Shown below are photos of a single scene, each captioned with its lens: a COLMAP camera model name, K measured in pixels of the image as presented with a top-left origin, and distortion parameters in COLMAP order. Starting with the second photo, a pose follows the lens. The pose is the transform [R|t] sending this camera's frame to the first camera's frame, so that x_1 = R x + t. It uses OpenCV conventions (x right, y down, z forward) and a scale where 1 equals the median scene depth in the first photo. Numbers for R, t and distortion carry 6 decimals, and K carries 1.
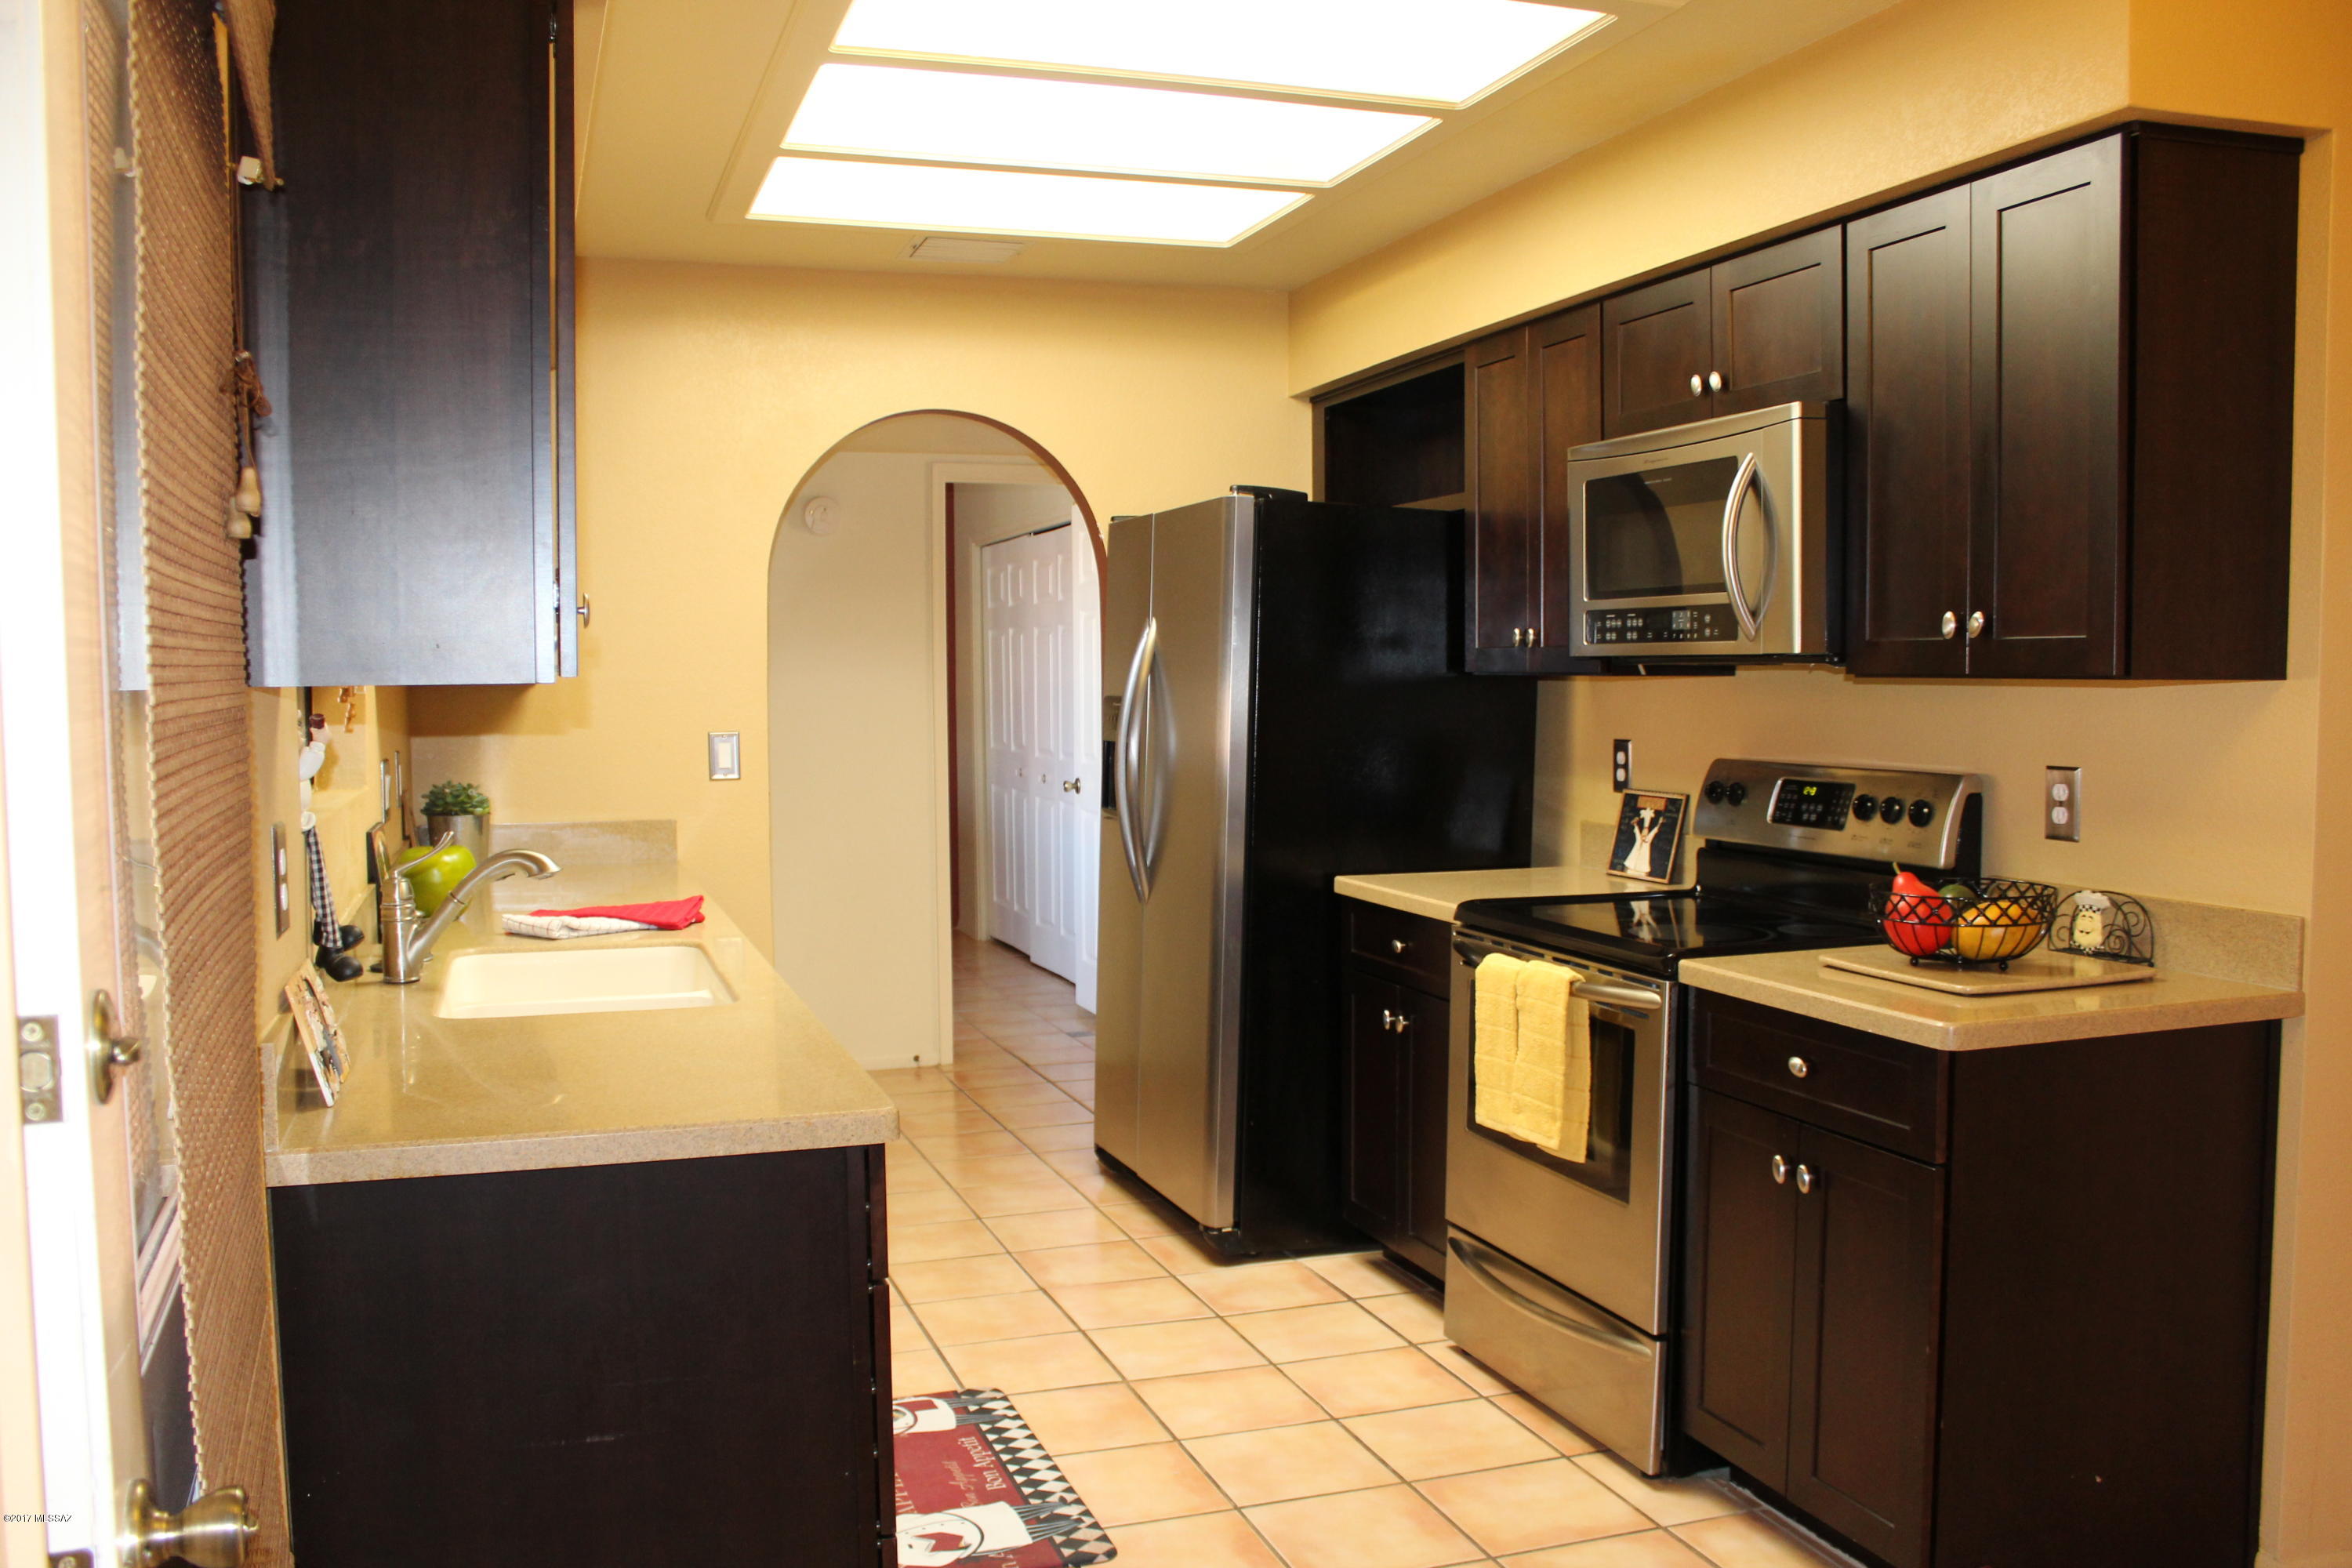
lens RADIAL K [[1994.5, 0, 1176.0], [0, 1994.5, 784.0], [0, 0, 1]] dist [-0.098317, 0.014192]
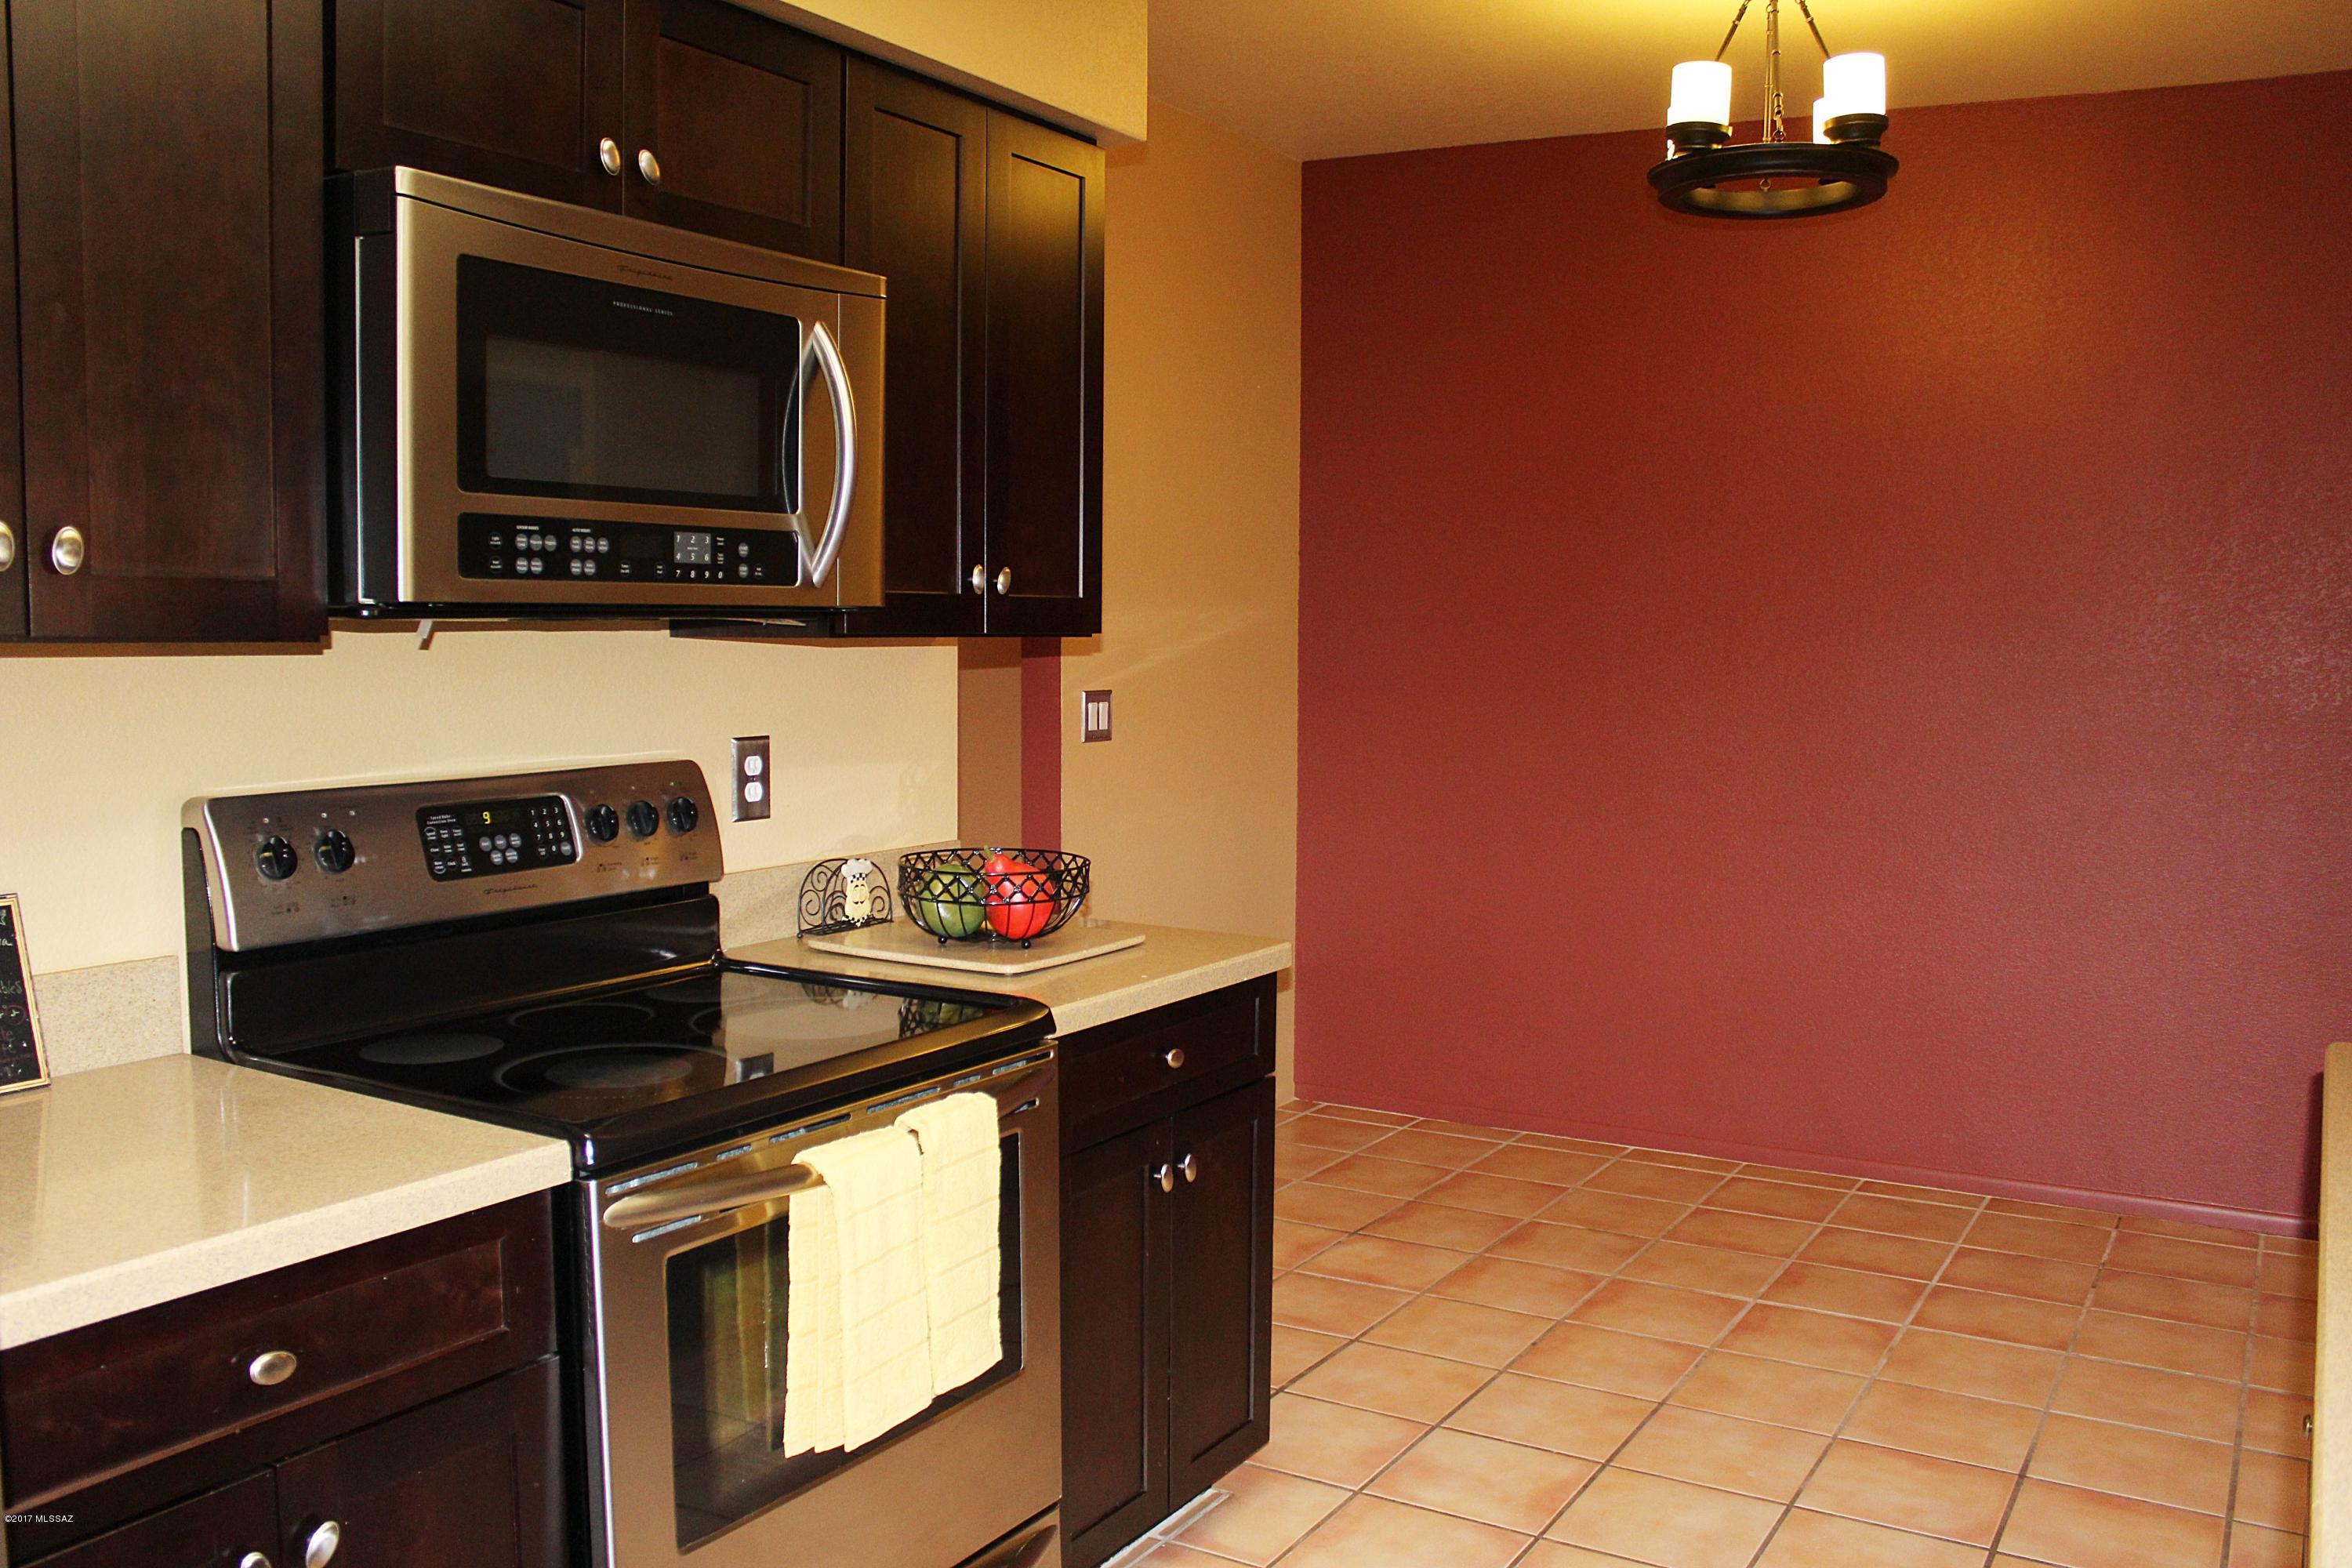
lens RADIAL K [[1994.5, 0, 1176.0], [0, 1994.5, 784.0], [0, 0, 1]] dist [-0.098317, 0.014192]
pose [[-0.645082, -0.060469, 0.761717, -0.314202], [0.040976, 0.992692, 0.113507, -0.072481], [-0.763014, 0.104433, -0.637890, 1.267211]]
